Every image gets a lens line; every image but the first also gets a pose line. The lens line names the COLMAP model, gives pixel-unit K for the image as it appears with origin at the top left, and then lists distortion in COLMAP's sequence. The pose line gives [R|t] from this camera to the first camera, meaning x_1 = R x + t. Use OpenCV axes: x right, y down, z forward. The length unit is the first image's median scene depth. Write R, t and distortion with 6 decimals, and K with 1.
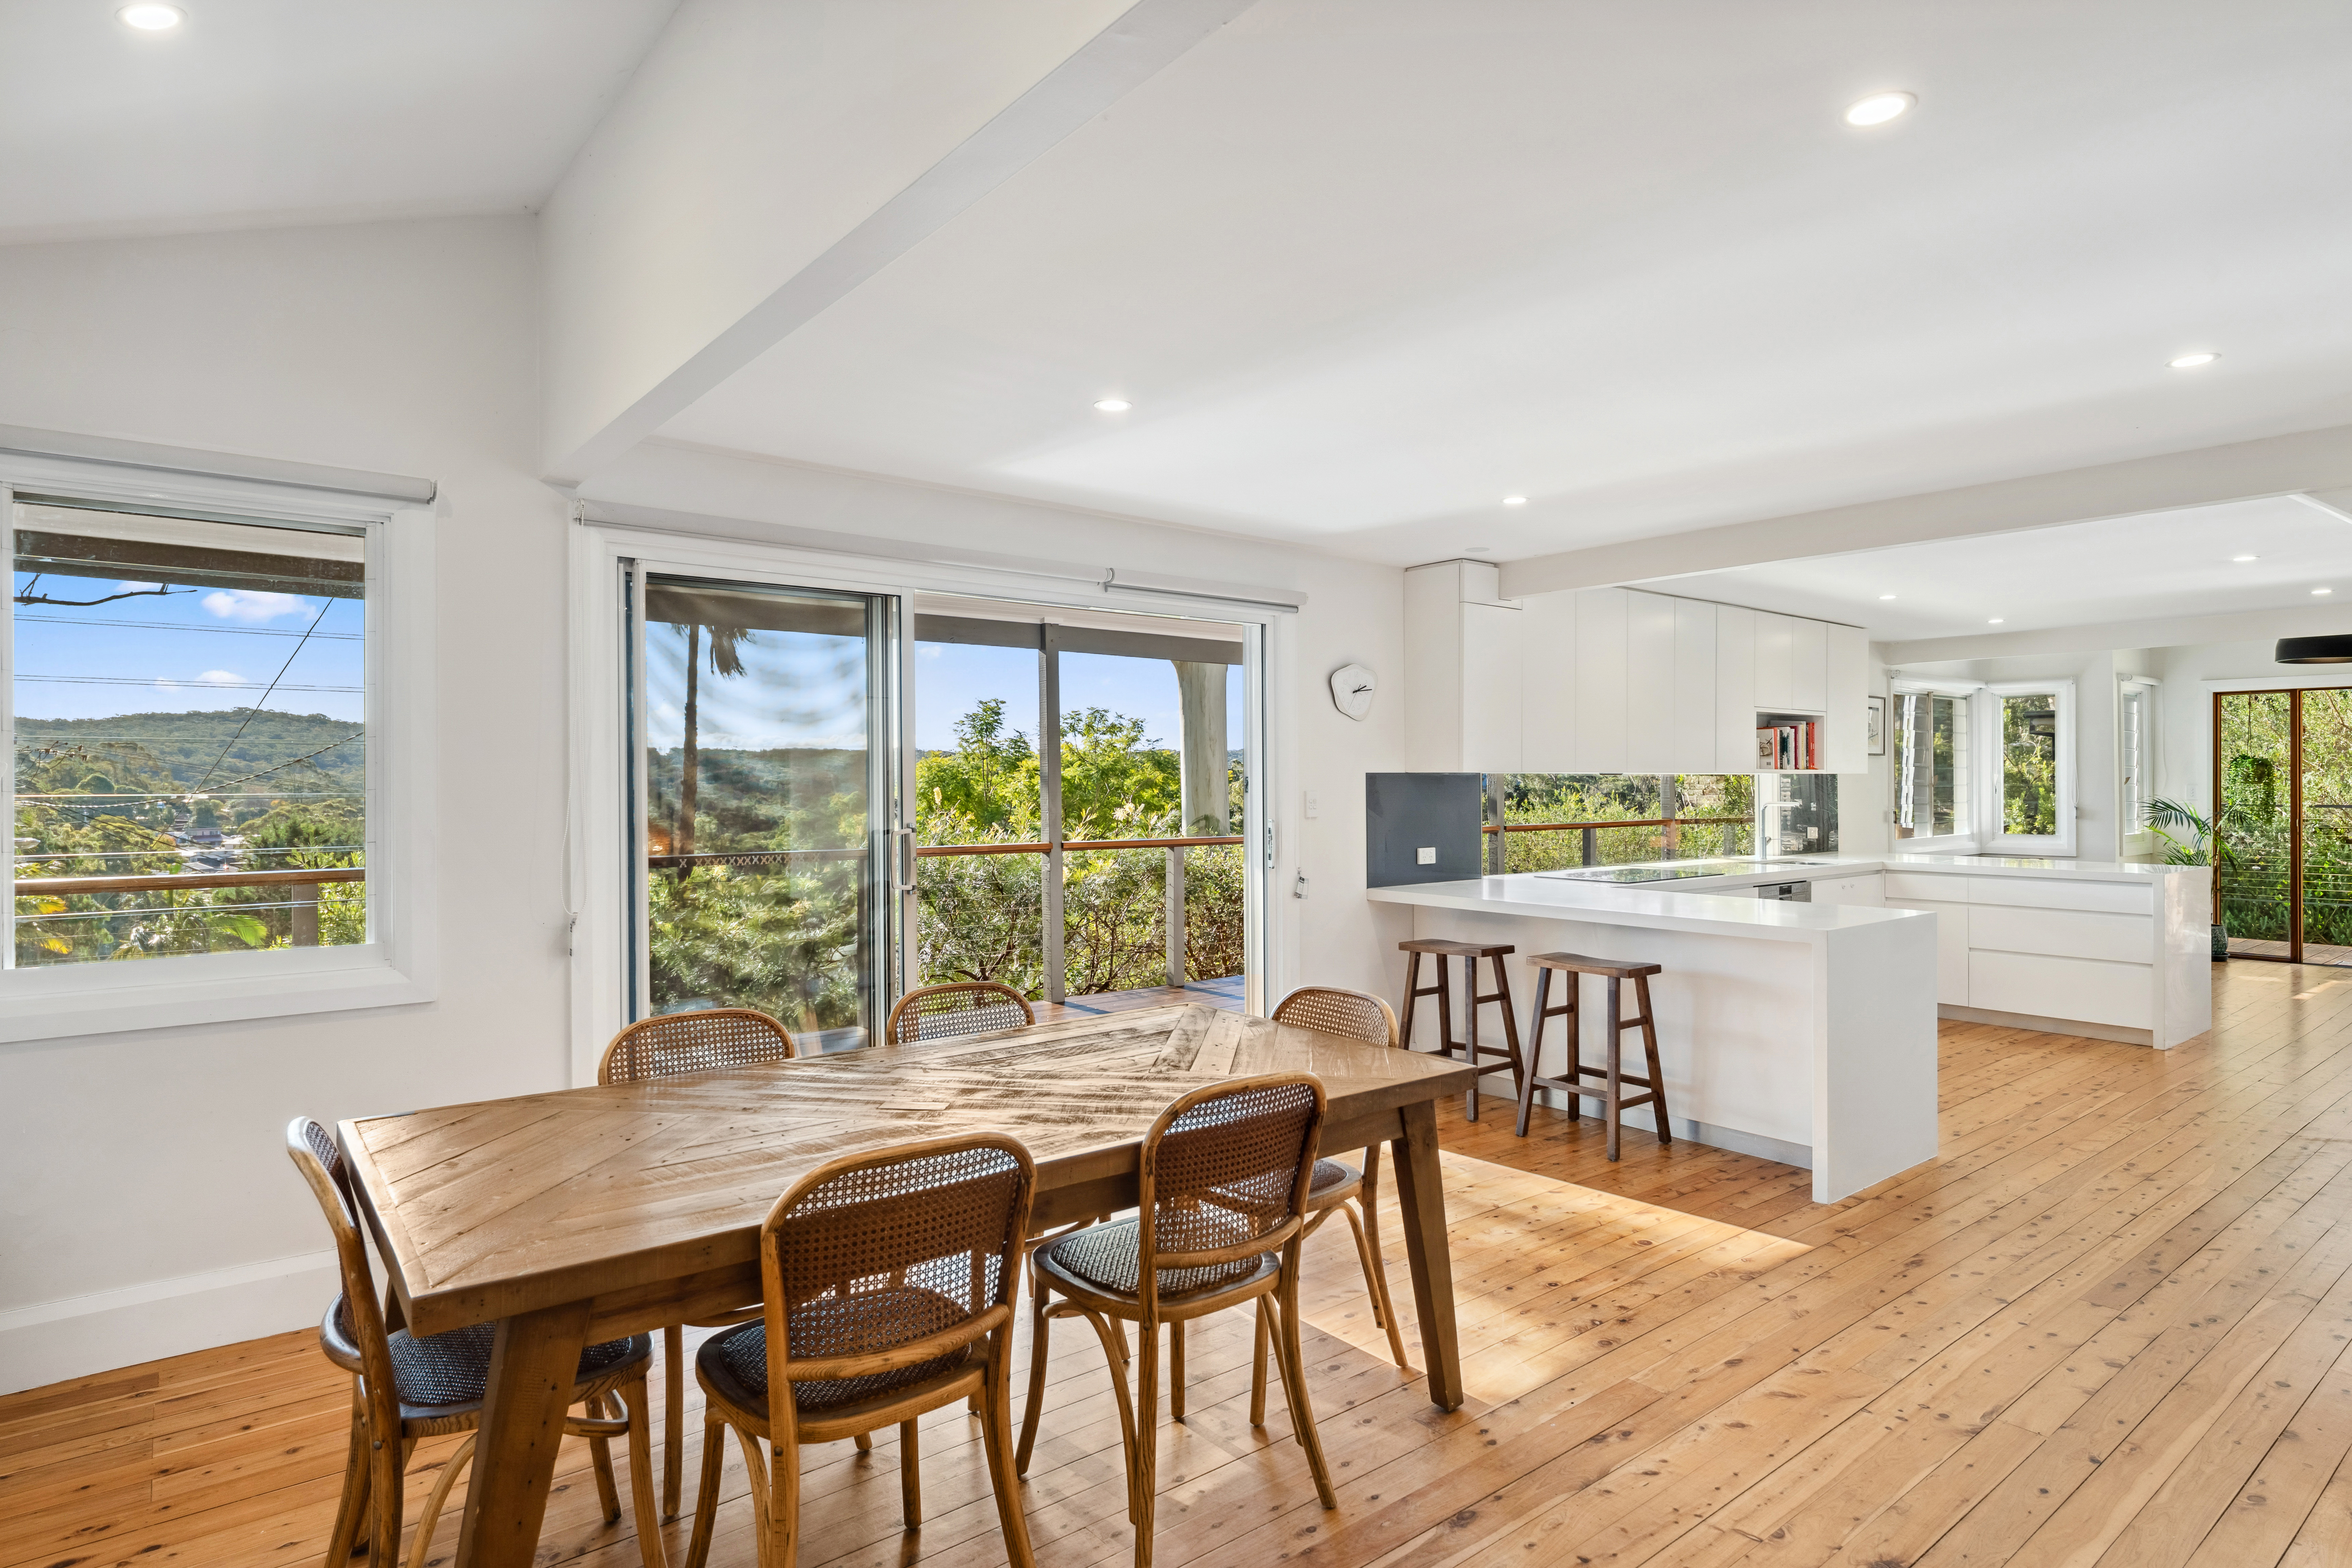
lens RADIAL K [[1254.6, 0, 1176.0], [0, 1254.6, 784.0], [0, 0, 1]] dist [0.001095, -0.001510]
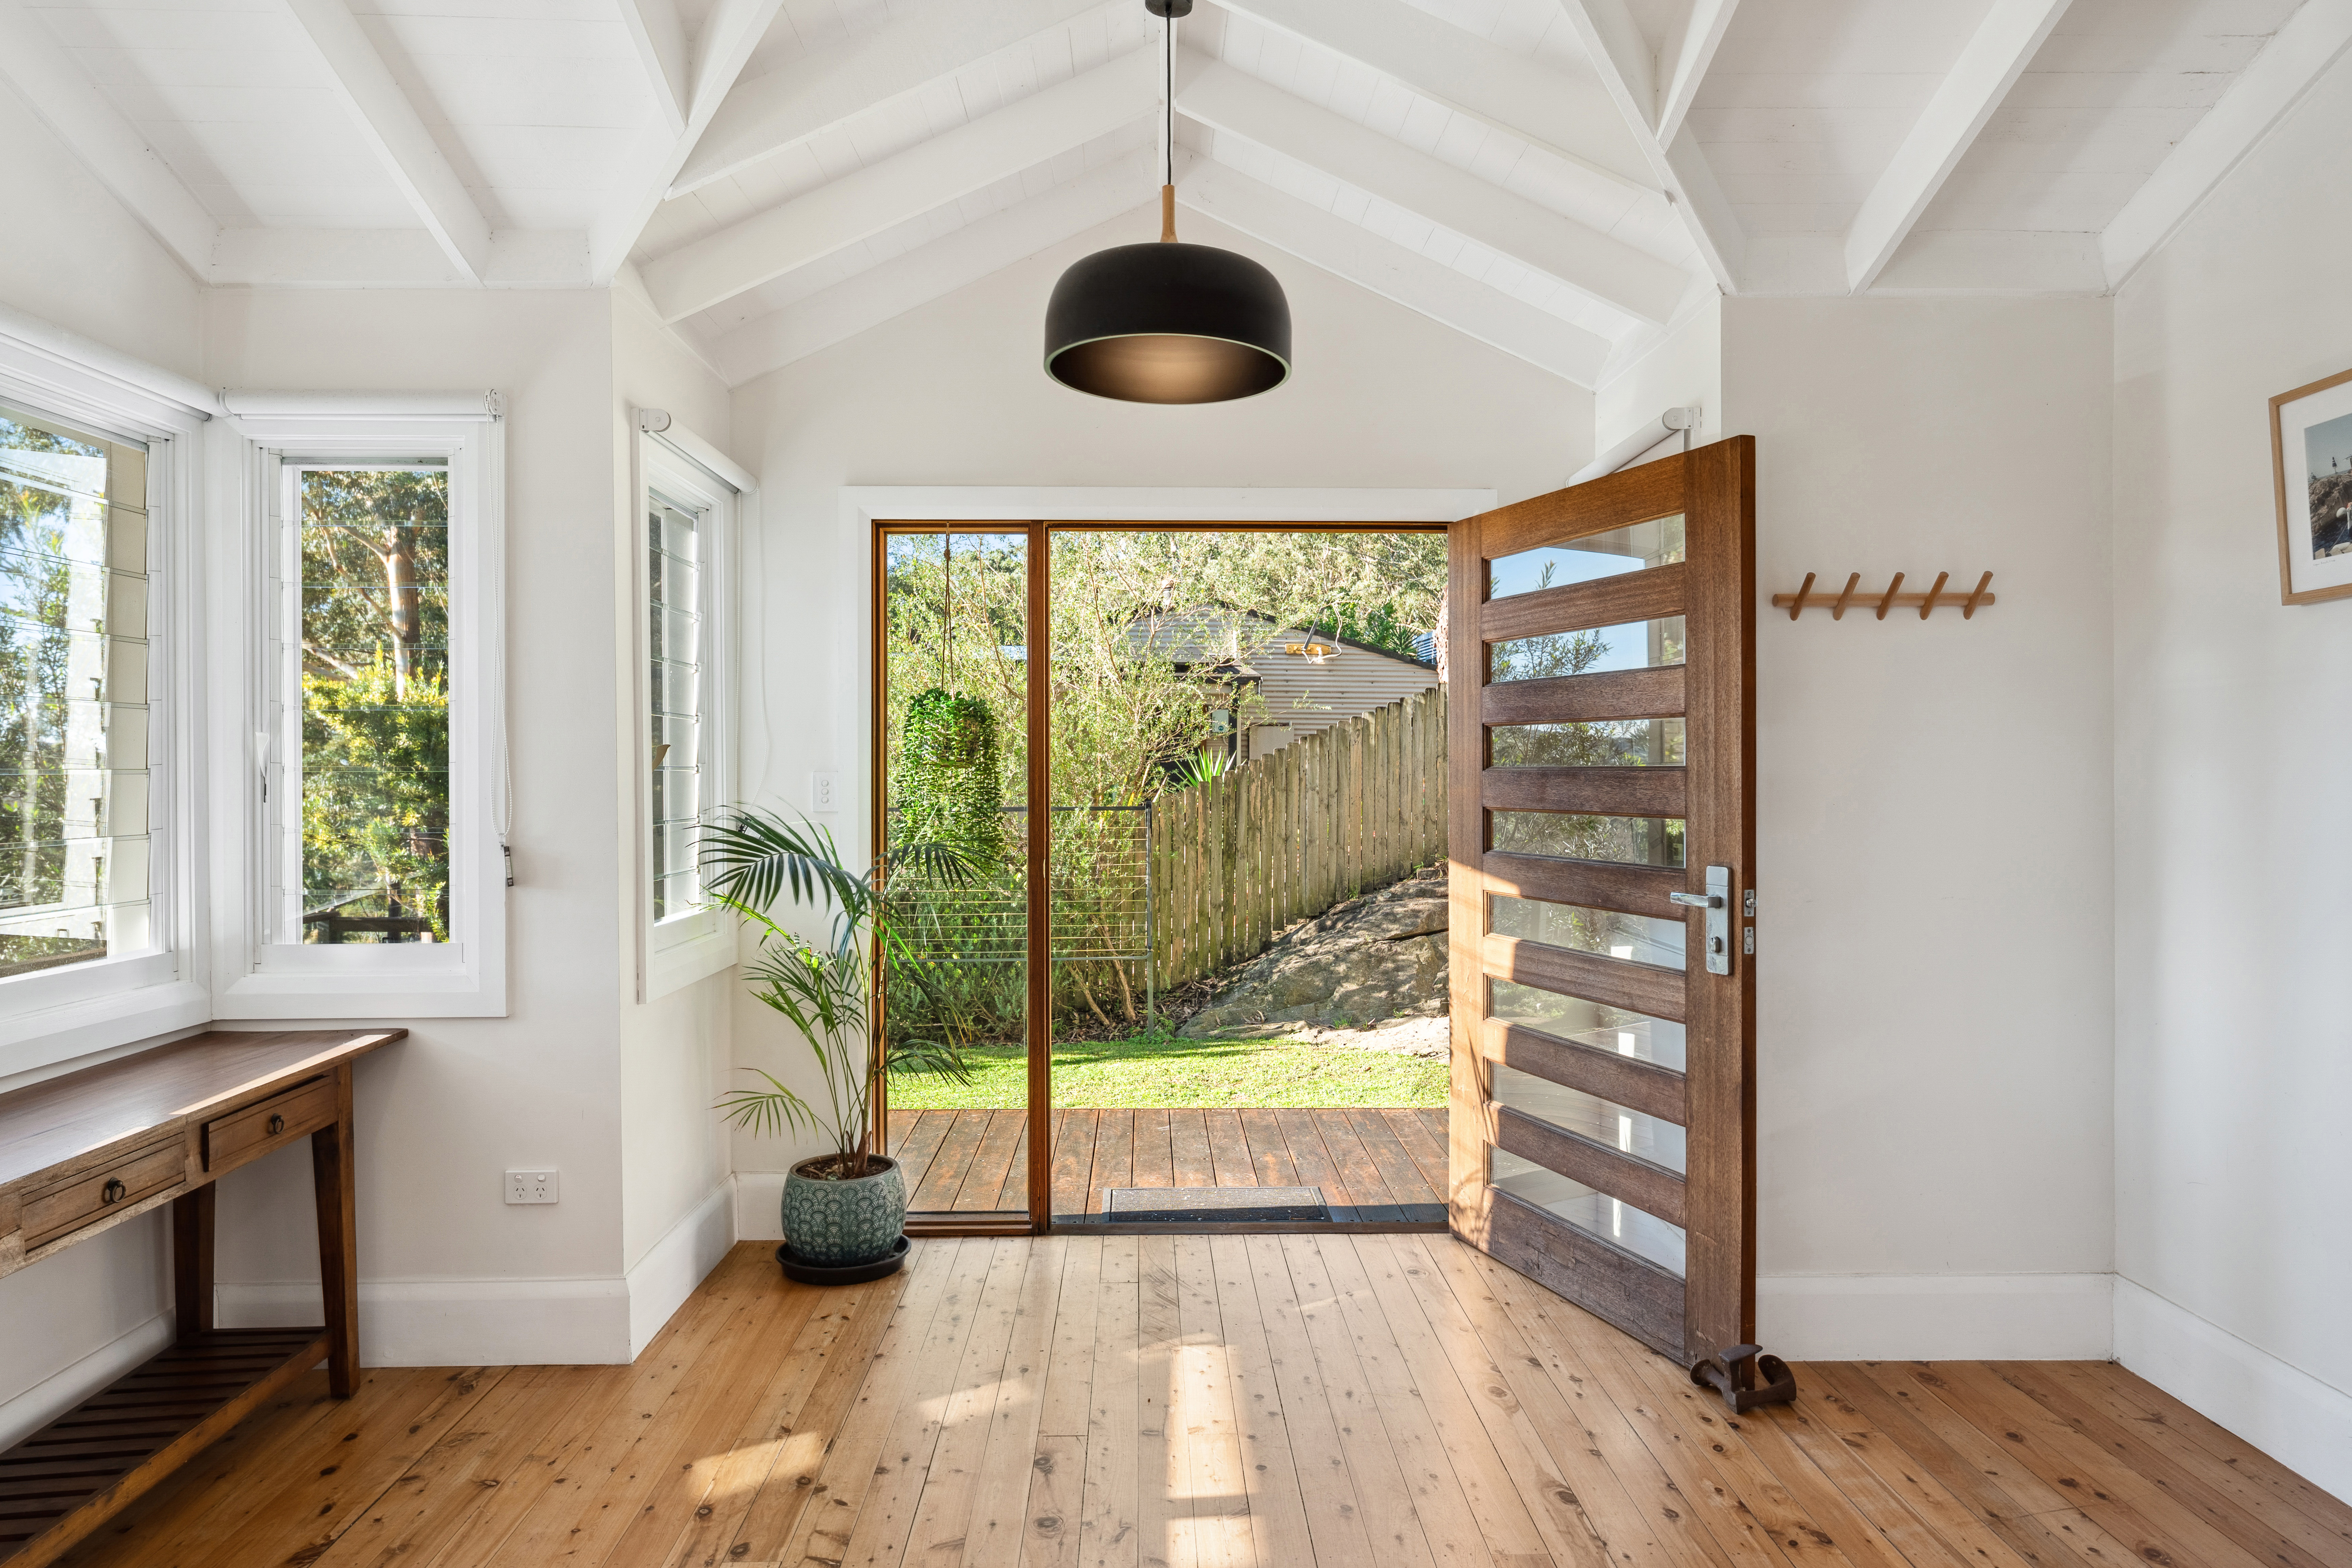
lens RADIAL K [[1399.4, 0, 1176.0], [0, 1399.4, 784.0], [0, 0, 1]] dist [0.002397, 0.000183]
pose [[0.604124, -0.003948, 0.796880, 0.707986], [0.002699, 0.999992, 0.002908, 0.004793], [-0.796886, 0.000394, 0.604130, 0.870723]]
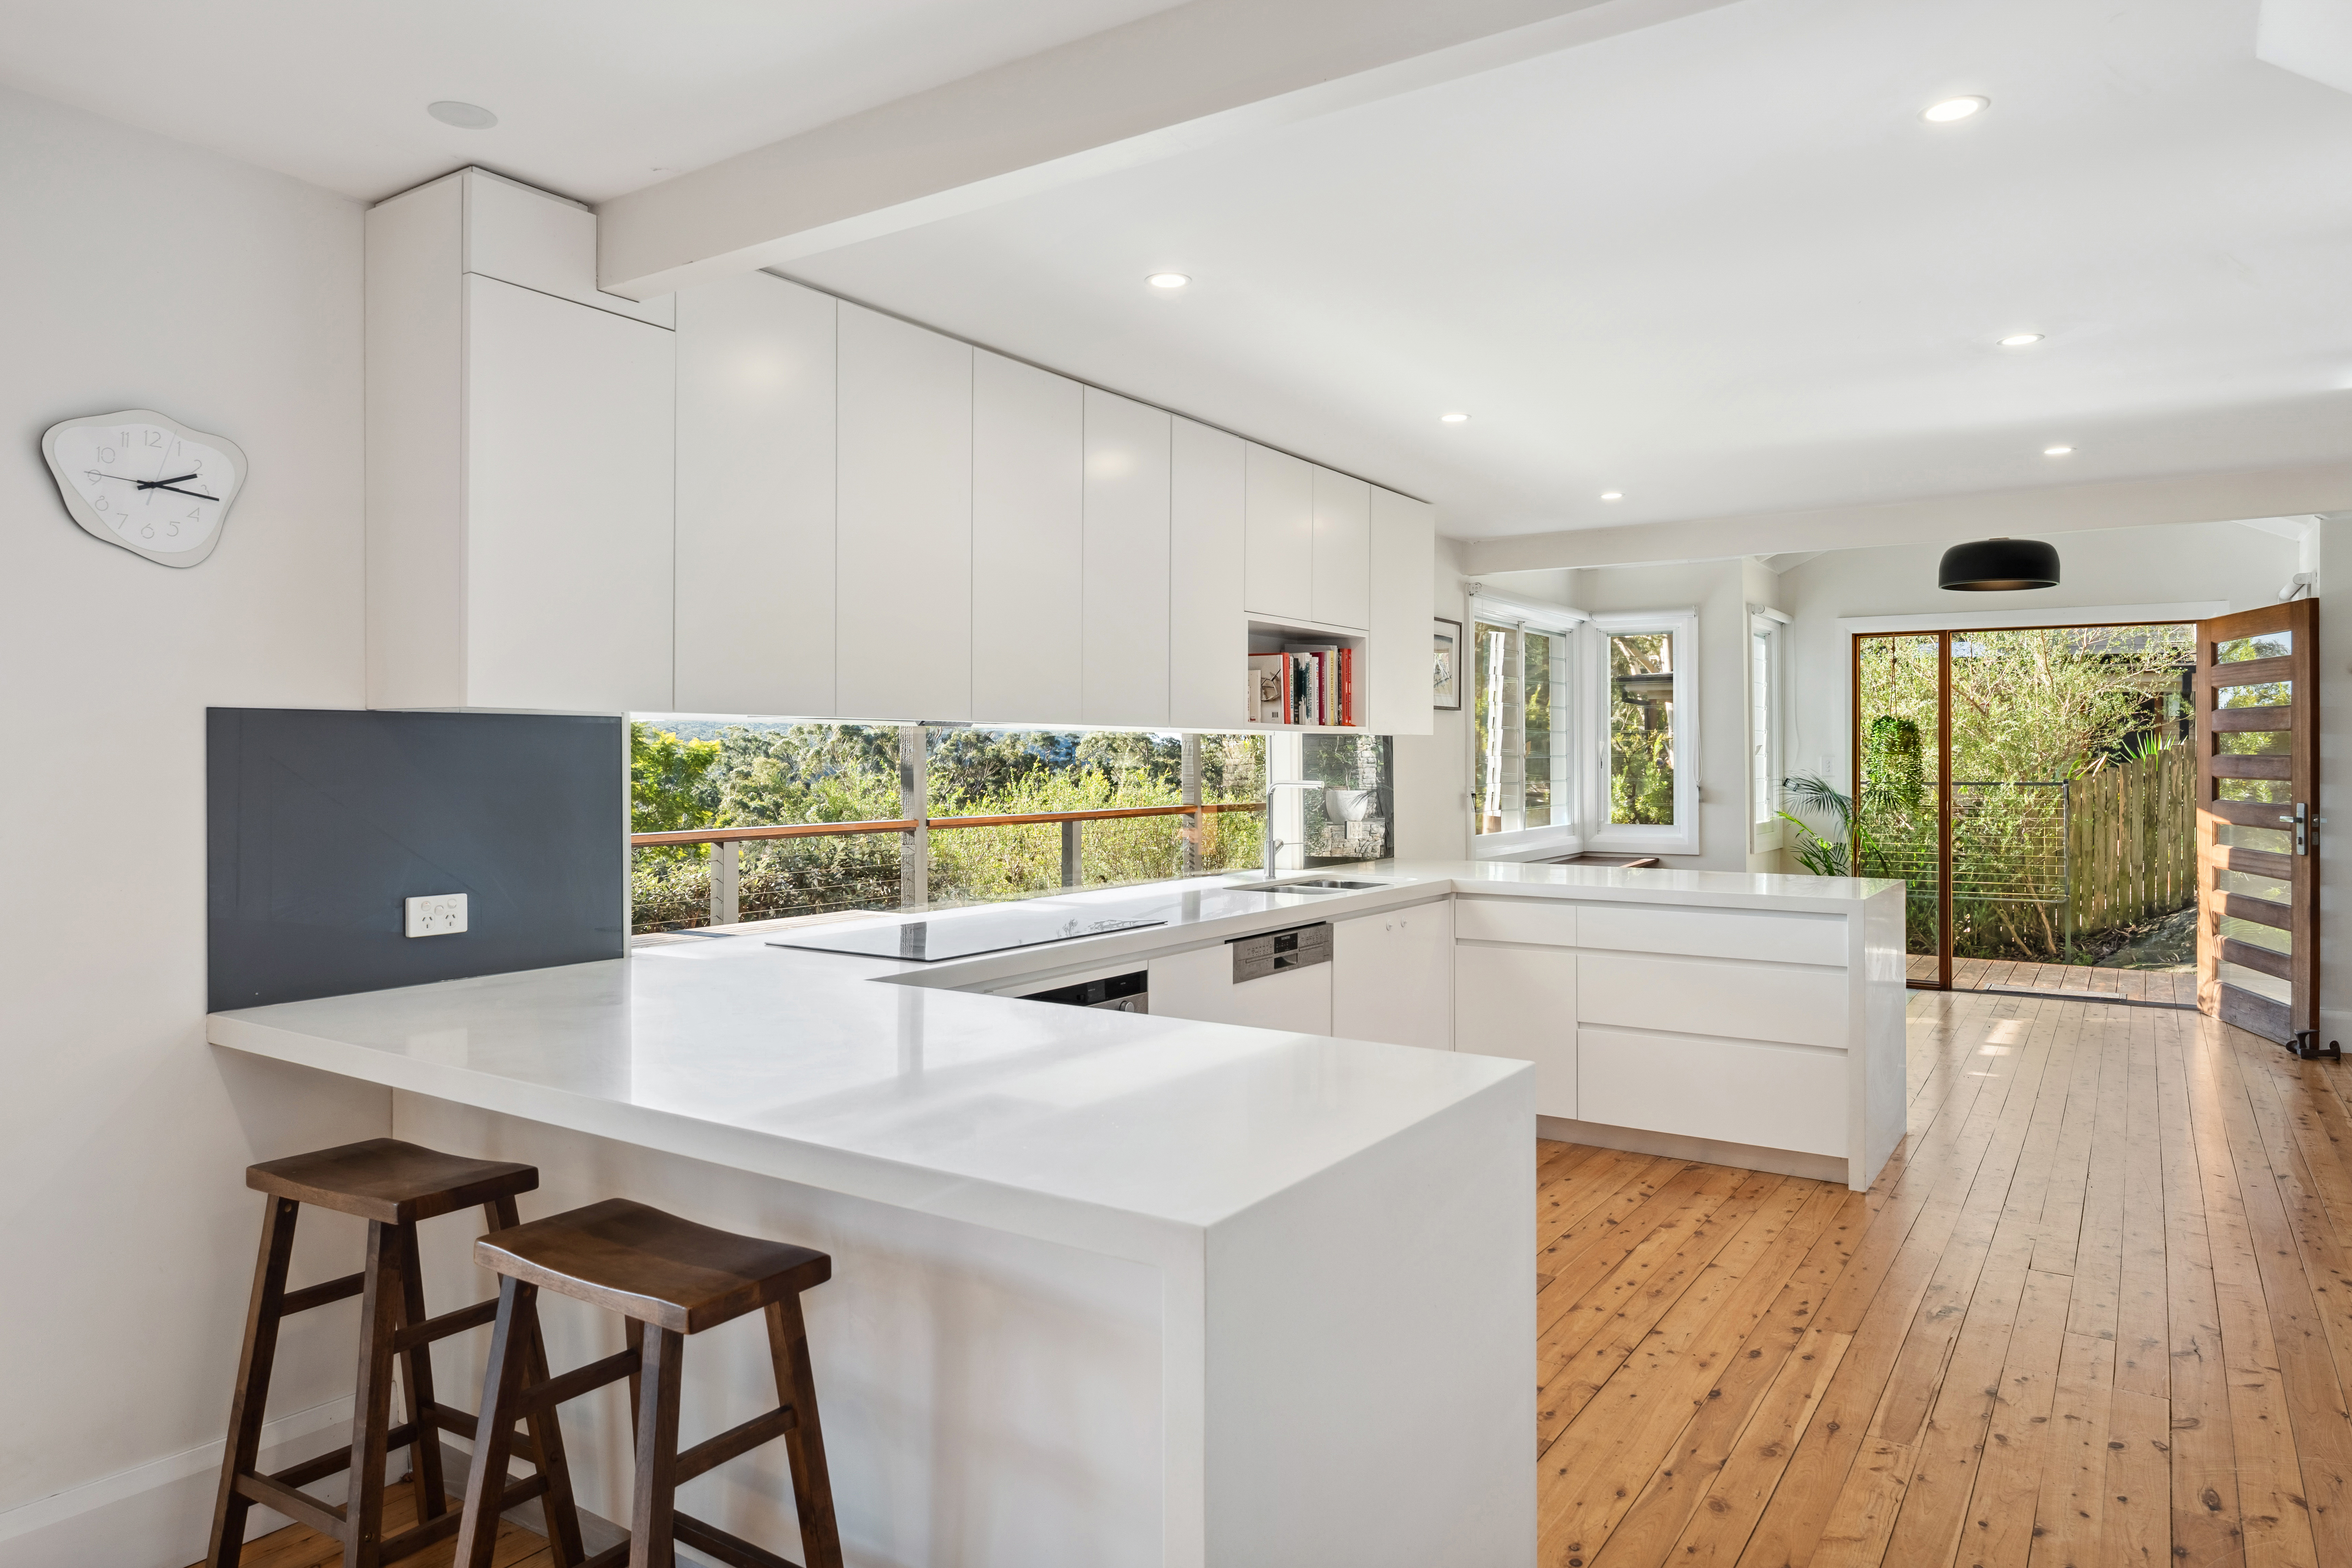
lens RADIAL K [[1471.8, 0, 1173.9], [0, 1471.8, 755.7], [0, 0, 1]] dist [0.006308, -0.000482]
pose [[0.952506, 0.001837, 0.304515, 0.216234], [-0.000688, 0.999992, -0.003881, 0.005412], [-0.304520, 0.003487, 0.952500, 0.359410]]
